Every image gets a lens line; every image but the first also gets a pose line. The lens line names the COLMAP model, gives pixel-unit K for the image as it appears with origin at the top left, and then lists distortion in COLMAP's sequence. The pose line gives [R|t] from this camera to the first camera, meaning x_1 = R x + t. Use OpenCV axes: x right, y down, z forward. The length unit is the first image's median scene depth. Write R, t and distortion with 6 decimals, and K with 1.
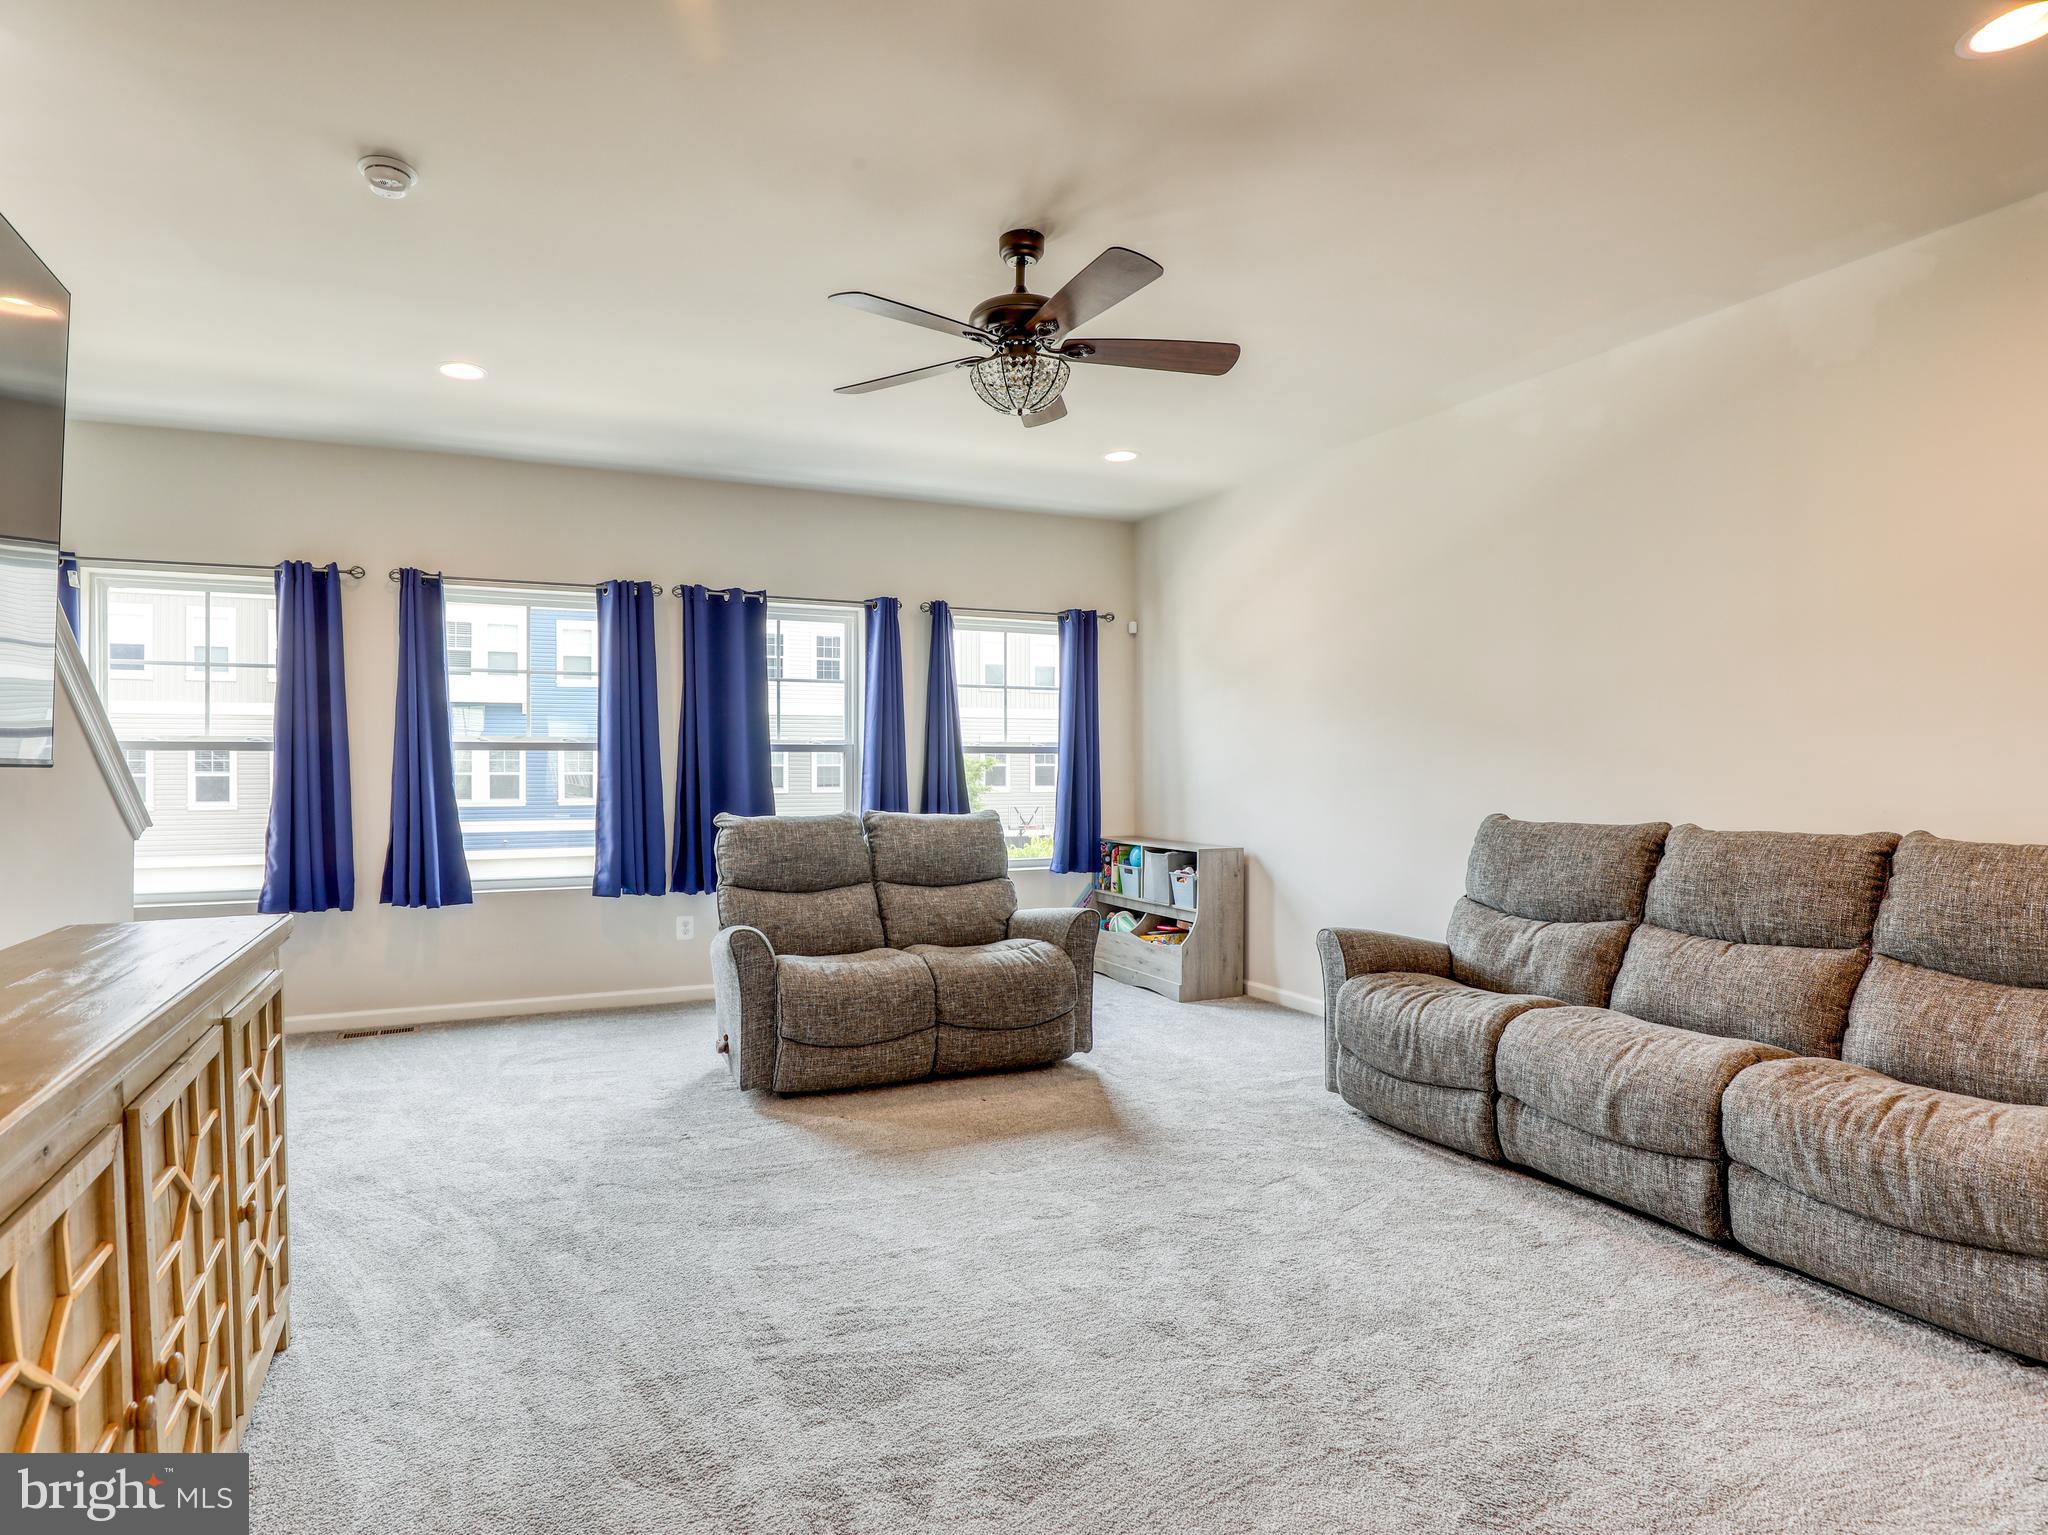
lens RADIAL K [[1061.7, 0, 991.4], [0, 1061.7, 770.6], [0, 0, 1]] dist [-0.002734, -0.000489]
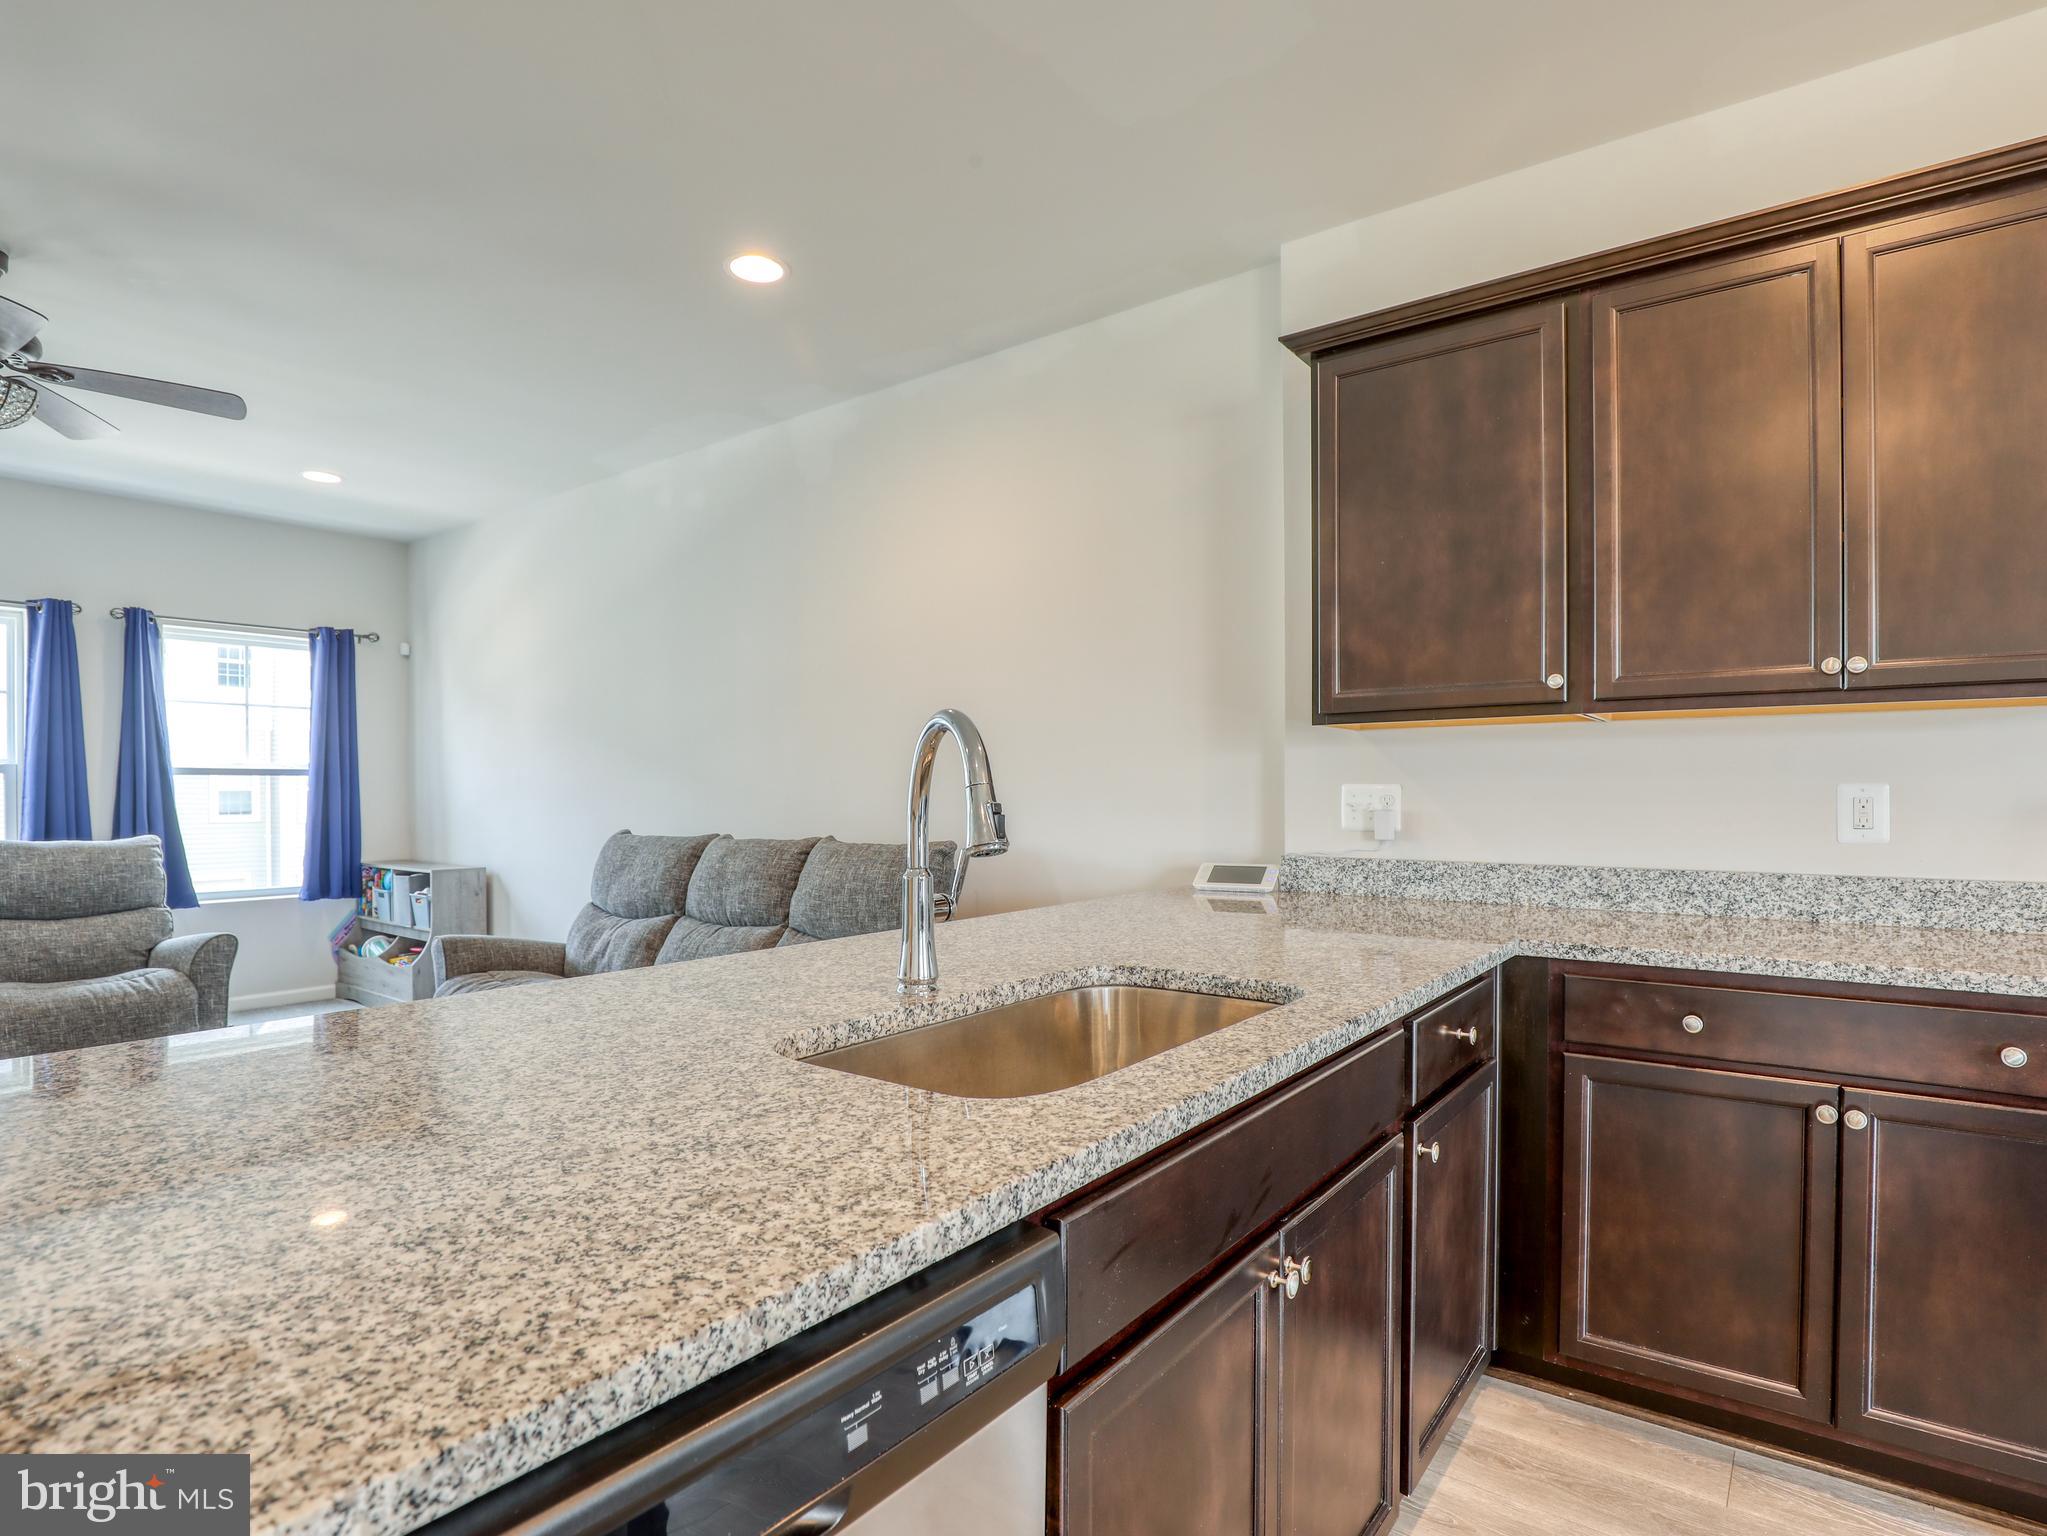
lens RADIAL K [[1053.4, 0, 1018.6], [0, 1053.4, 803.6], [0, 0, 1]] dist [-0.004697, -0.000090]
pose [[0.890889, -0.005583, 0.454187, 0.281347], [0.001781, 0.999960, 0.008800, 0.001947], [-0.454218, -0.007031, 0.890863, -0.190447]]
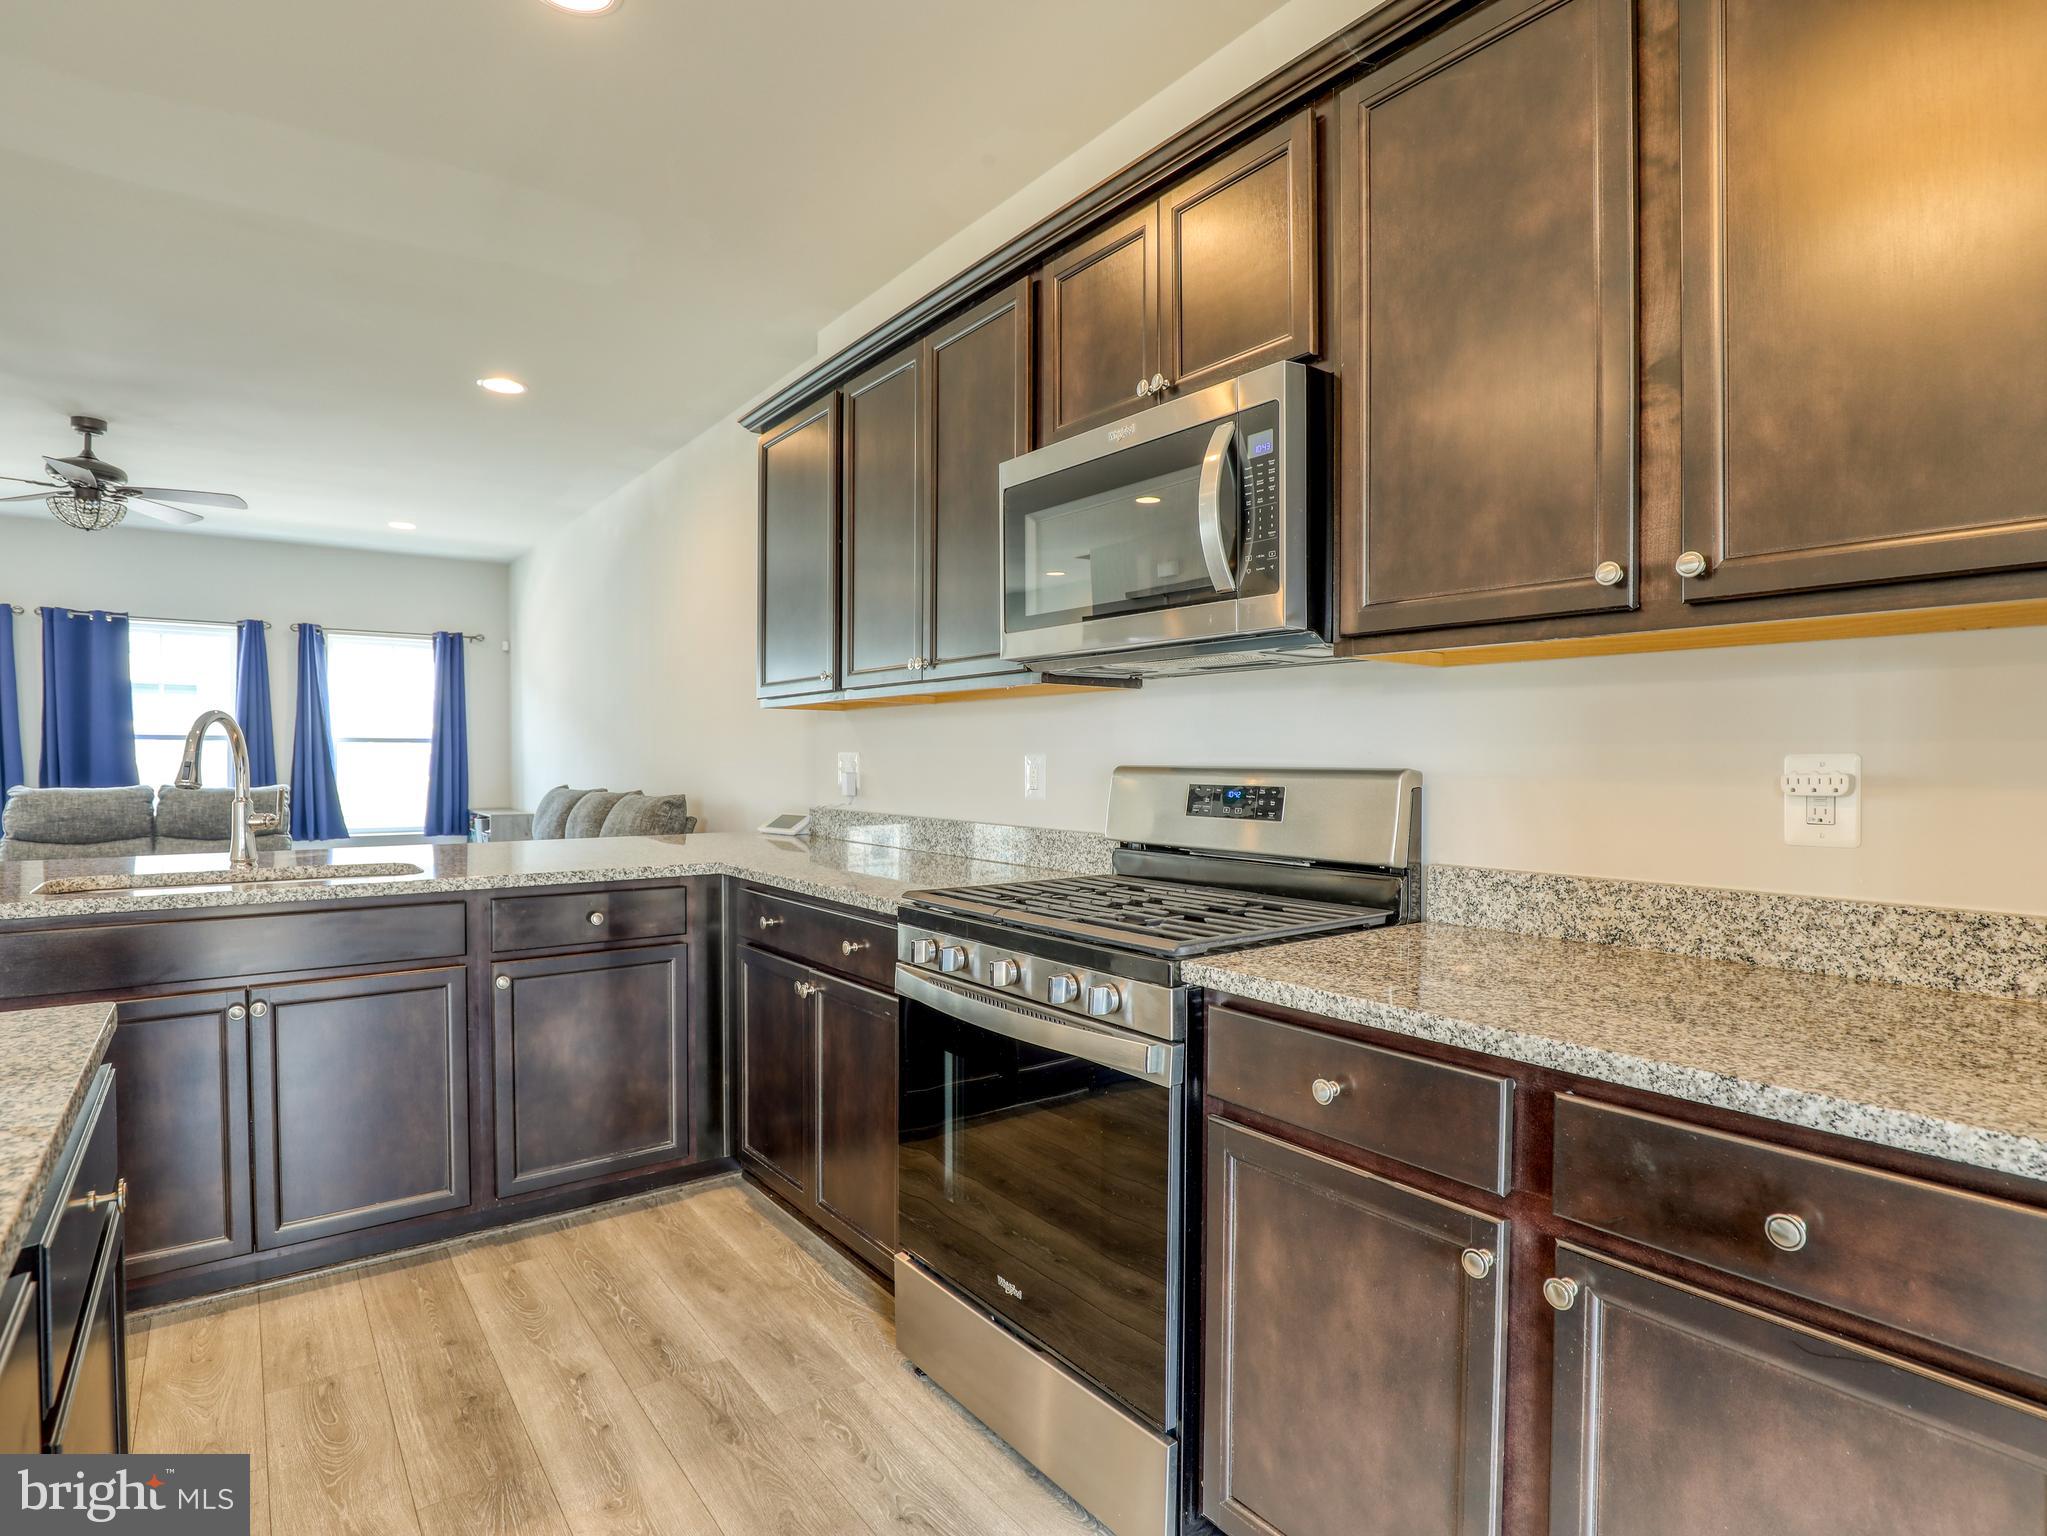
lens RADIAL K [[1061.2, 0, 990.9], [0, 1061.2, 771.1], [0, 0, 1]] dist [-0.002734, -0.000489]
pose [[0.984318, 0.006458, 0.176284, 0.694638], [-0.007791, 0.999946, 0.006872, 0.004162], [-0.176230, -0.008138, 0.984315, -0.520727]]
